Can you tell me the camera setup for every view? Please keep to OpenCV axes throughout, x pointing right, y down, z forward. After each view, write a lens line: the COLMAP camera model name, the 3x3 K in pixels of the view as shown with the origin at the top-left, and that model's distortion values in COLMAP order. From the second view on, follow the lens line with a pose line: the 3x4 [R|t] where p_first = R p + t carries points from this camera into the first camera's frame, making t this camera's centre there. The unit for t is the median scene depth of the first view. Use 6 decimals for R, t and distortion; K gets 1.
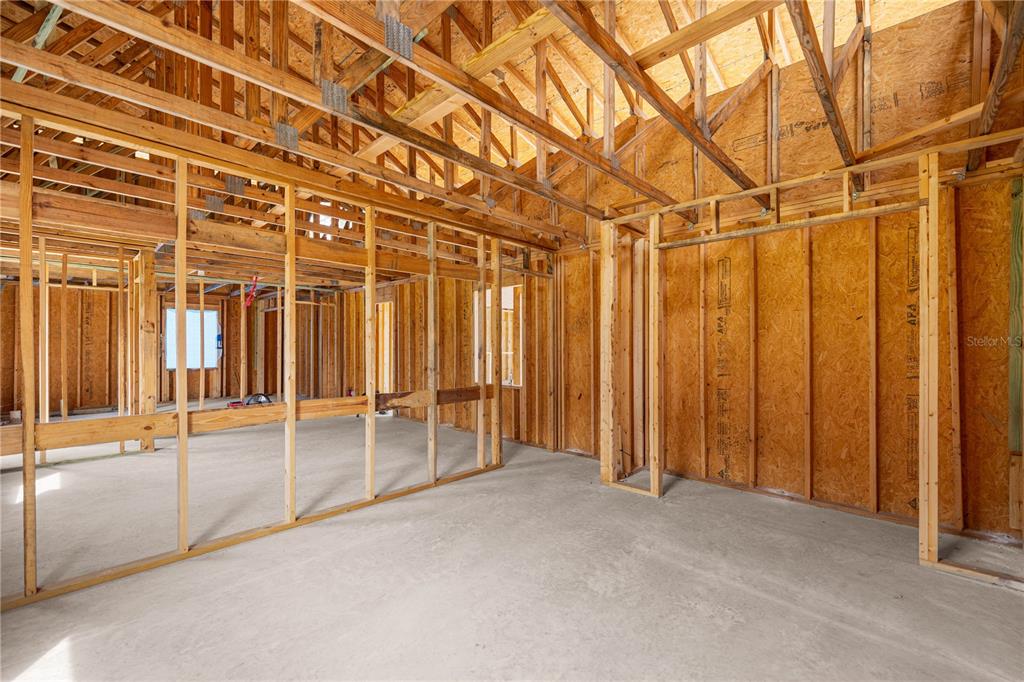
lens RADIAL K [[434.5, 0, 512.4], [0, 434.5, 343.9], [0, 0, 1]] dist [-0.003444, -0.000158]
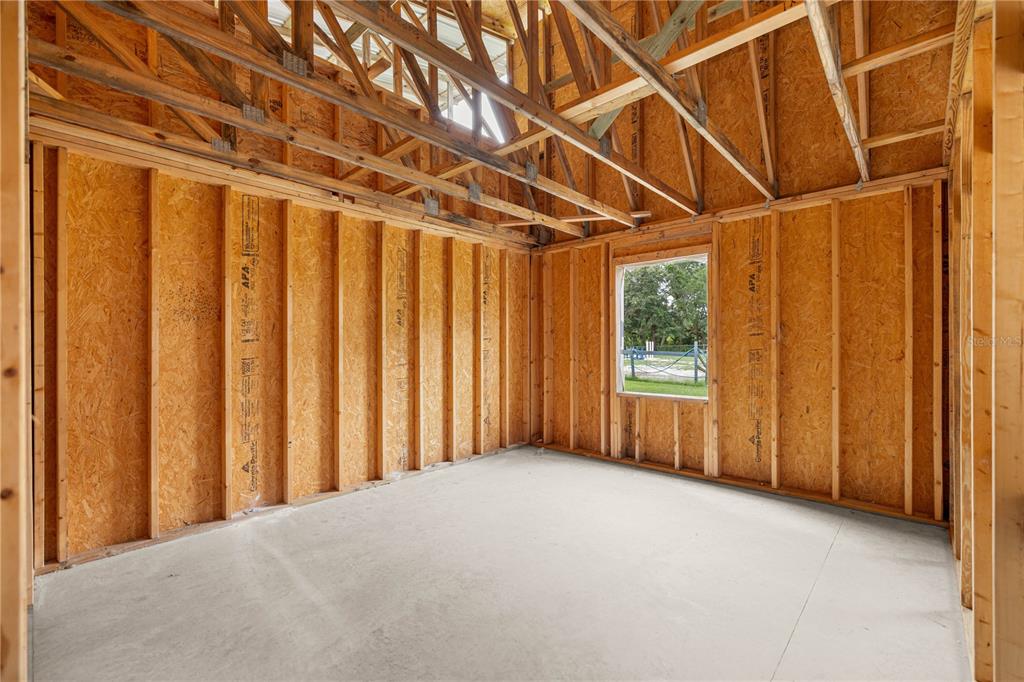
lens RADIAL K [[434.5, 0, 511.6], [0, 434.5, 343.1], [0, 0, 1]] dist [-0.003444, -0.000158]
pose [[-1.000000, -0.000003, 0.000837, 0.057551], [-0.000005, 0.999996, -0.002899, 0.013994], [-0.000837, -0.002899, -0.999995, 2.072316]]
